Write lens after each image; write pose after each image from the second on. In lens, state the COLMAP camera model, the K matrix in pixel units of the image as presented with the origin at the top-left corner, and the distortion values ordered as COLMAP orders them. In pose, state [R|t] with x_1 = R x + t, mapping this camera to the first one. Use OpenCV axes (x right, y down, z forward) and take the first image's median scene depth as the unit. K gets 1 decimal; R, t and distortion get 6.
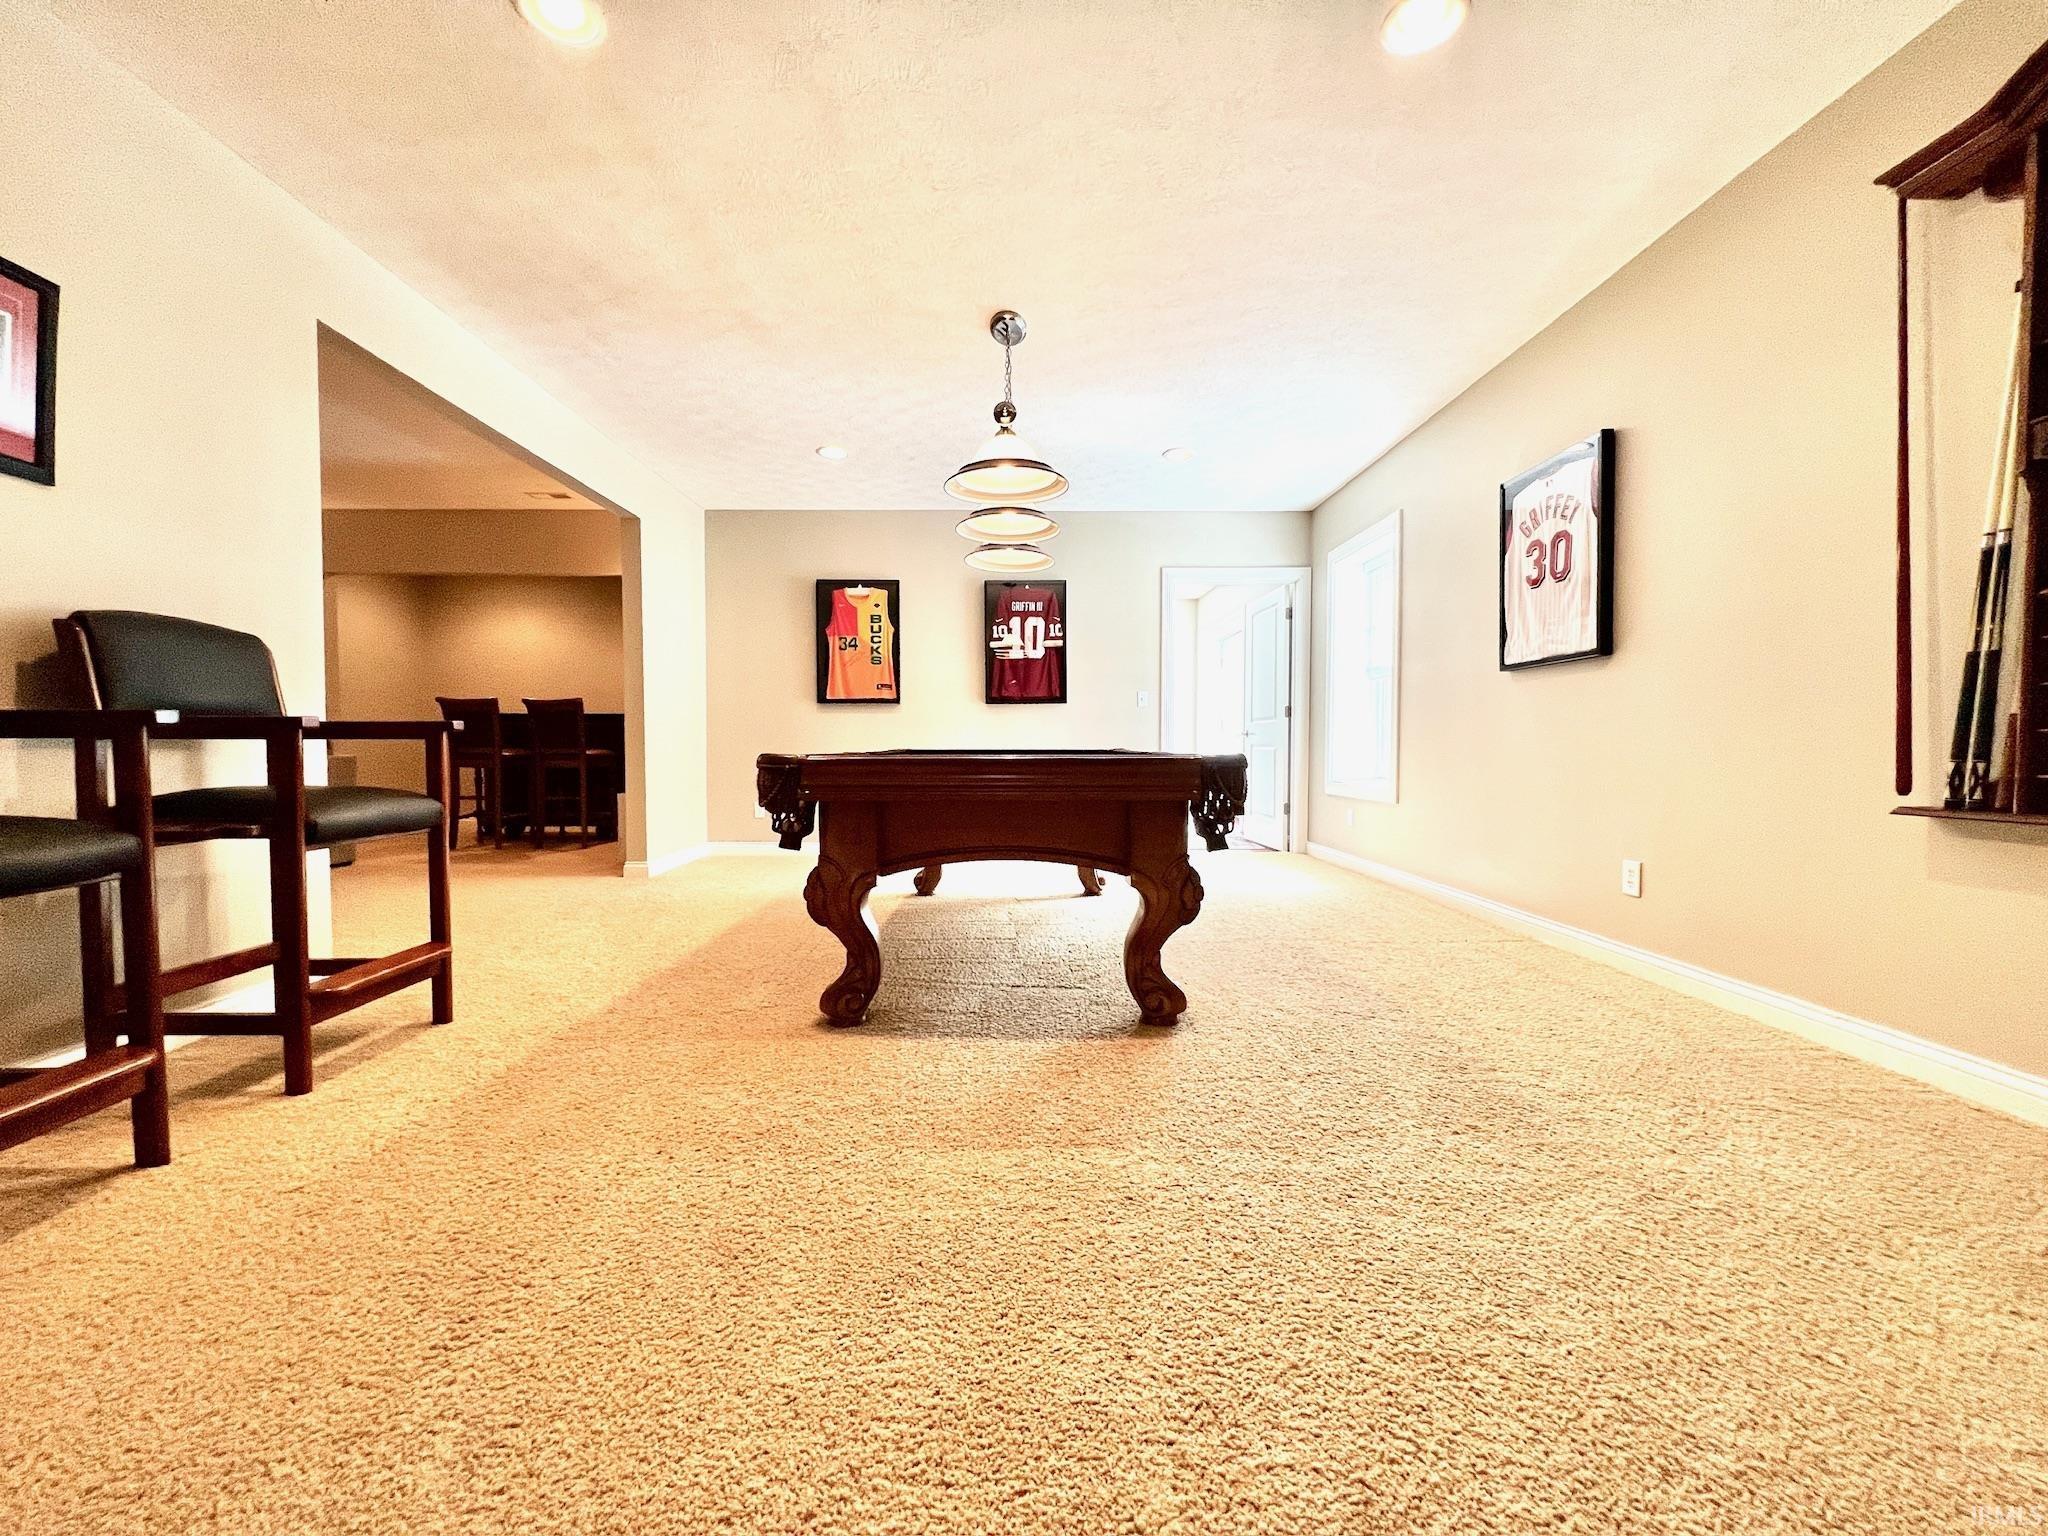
lens RADIAL K [[818.3, 0, 1019.6], [0, 818.3, 767.6], [0, 0, 1]] dist [-0.002422, 0.000533]
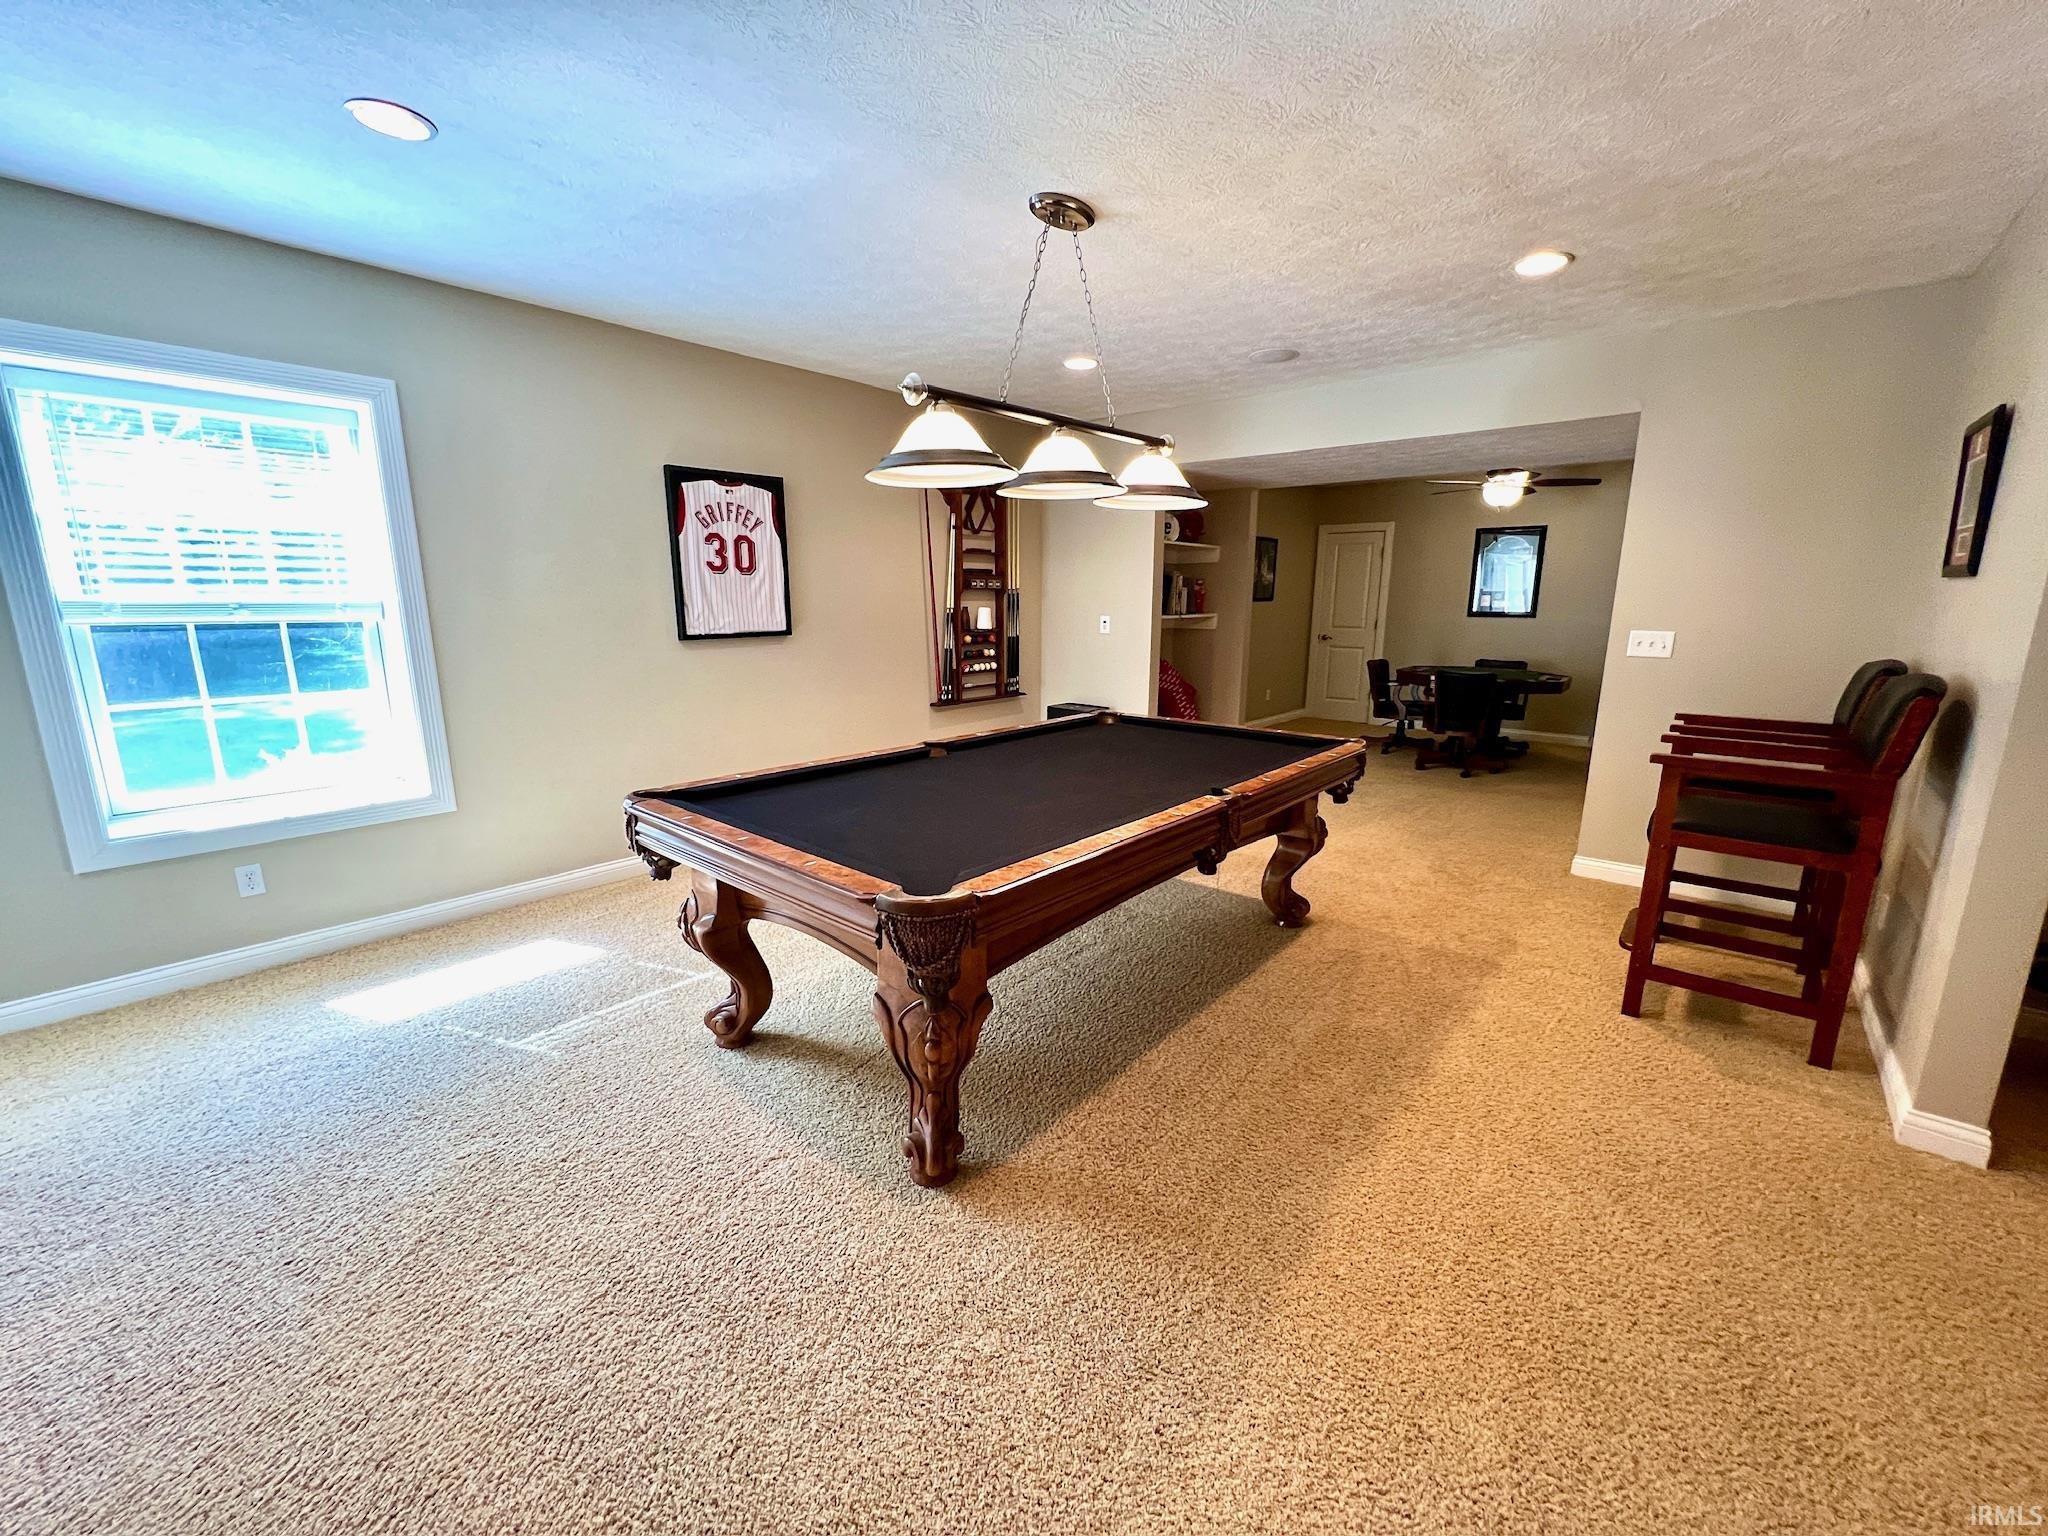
lens RADIAL K [[818.3, 0, 1019.6], [0, 818.3, 767.6], [0, 0, 1]] dist [-0.002422, 0.000533]
pose [[-0.738852, -0.145410, 0.657992, -0.550907], [0.016762, 0.972173, 0.233663, -0.218299], [-0.673659, 0.183671, -0.715855, 1.642065]]
